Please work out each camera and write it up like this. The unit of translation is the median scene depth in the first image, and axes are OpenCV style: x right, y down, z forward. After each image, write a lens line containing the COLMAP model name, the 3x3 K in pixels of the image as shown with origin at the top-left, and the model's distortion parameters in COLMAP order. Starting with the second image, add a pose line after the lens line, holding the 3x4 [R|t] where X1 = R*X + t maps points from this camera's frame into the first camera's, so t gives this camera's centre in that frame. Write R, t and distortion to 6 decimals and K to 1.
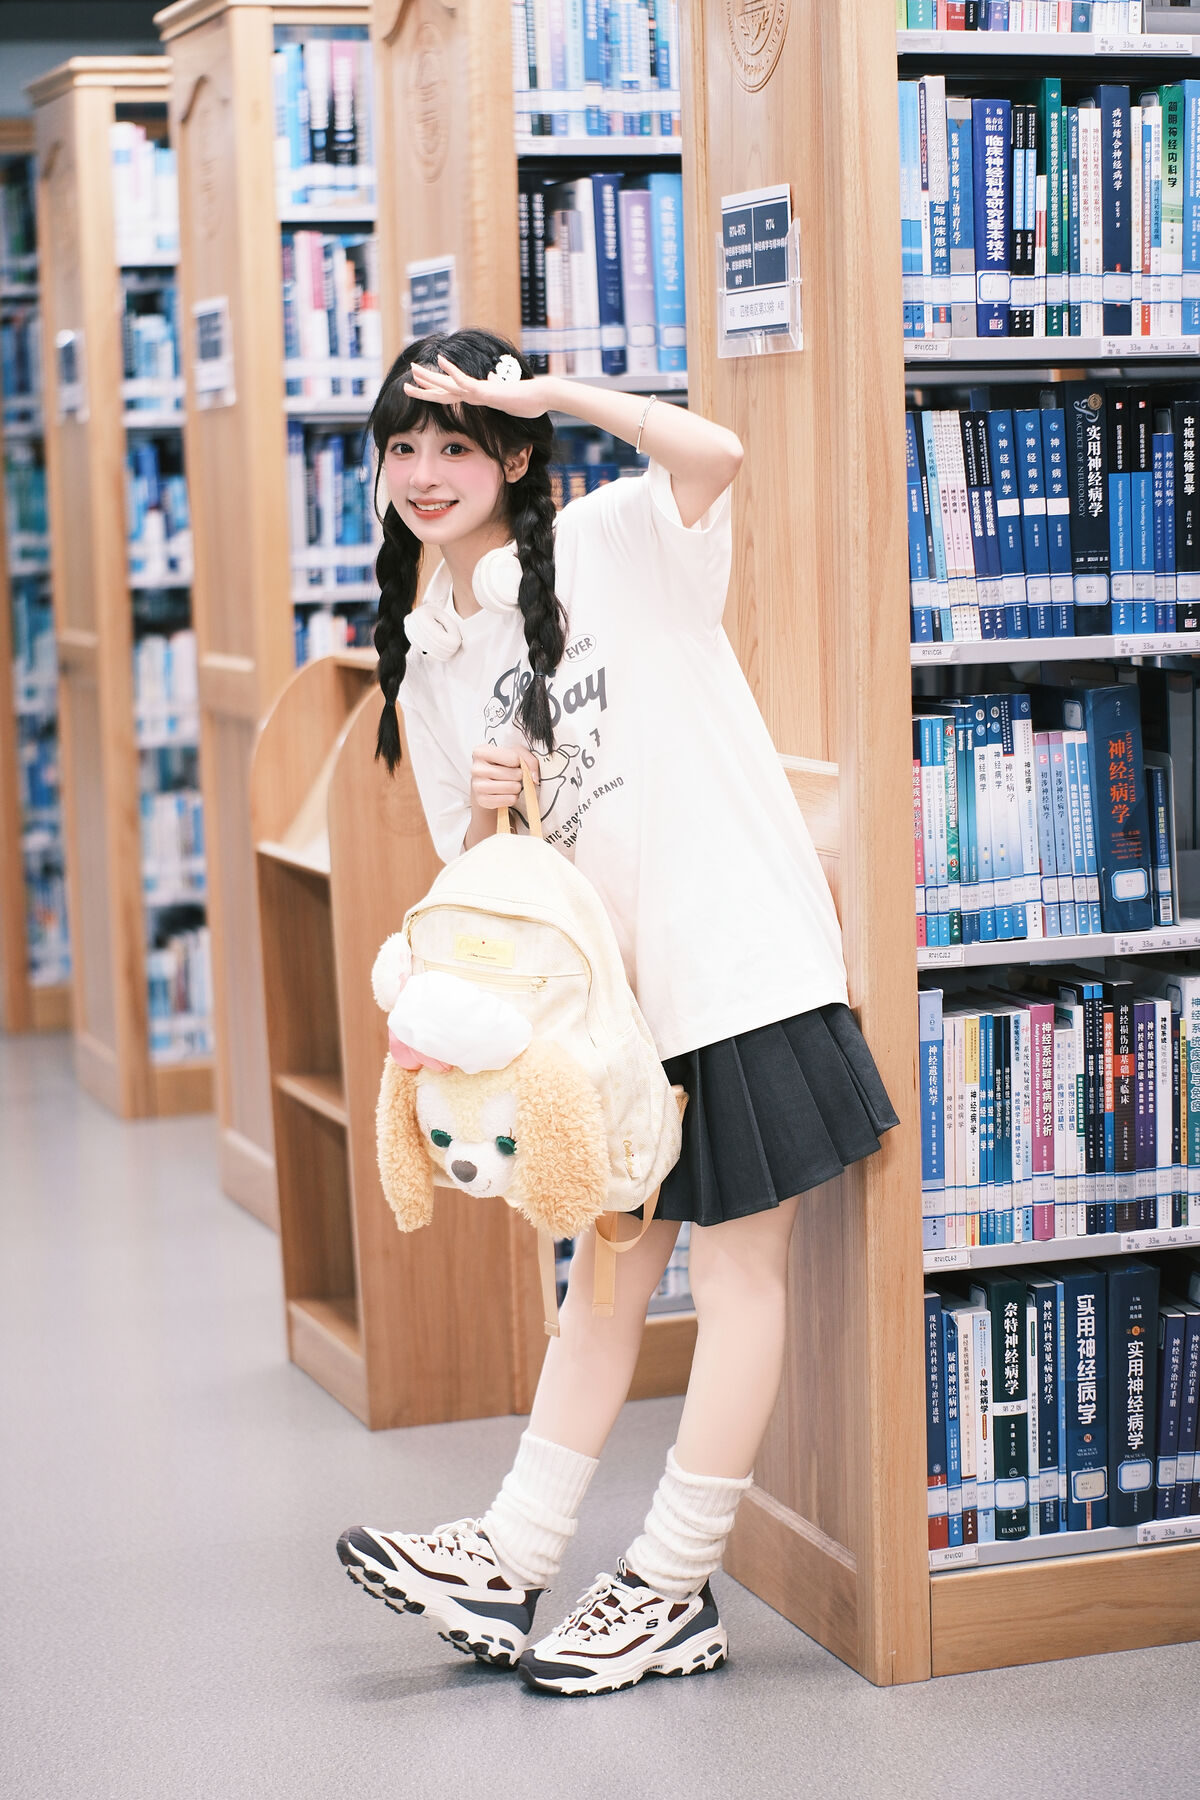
lens RADIAL K [[4095.6, 0, 597.4], [0, 4095.6, 887.1], [0, 0, 1]] dist [0.025203, 0.000000]
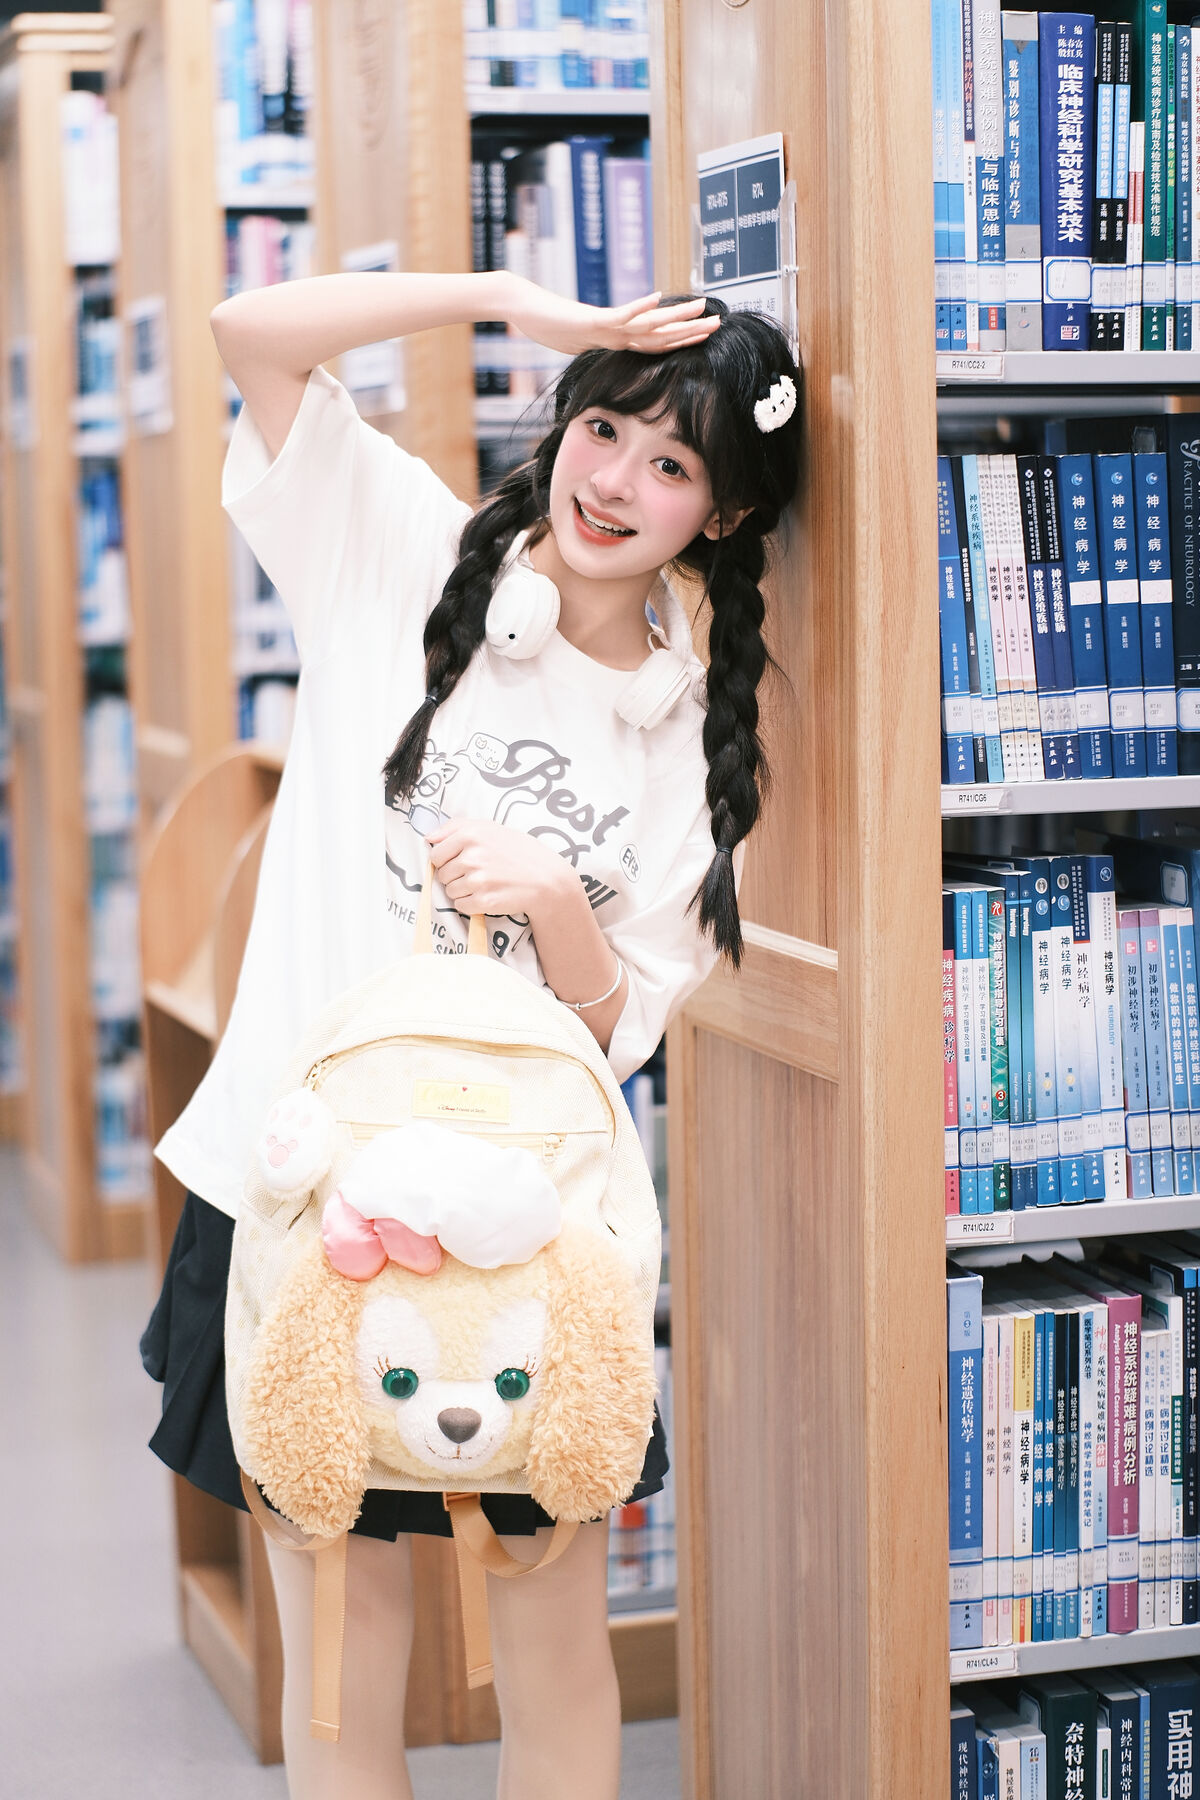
lens RADIAL K [[4095.6, 0, 605.7], [0, 4095.6, 912.0], [0, 0, 1]] dist [0.025203, 0.000000]
pose [[0.999462, 0.011817, -0.030587, 0.039986], [-0.011762, 0.999929, 0.001966, -0.038007], [0.030608, -0.001605, 0.999530, 0.291531]]
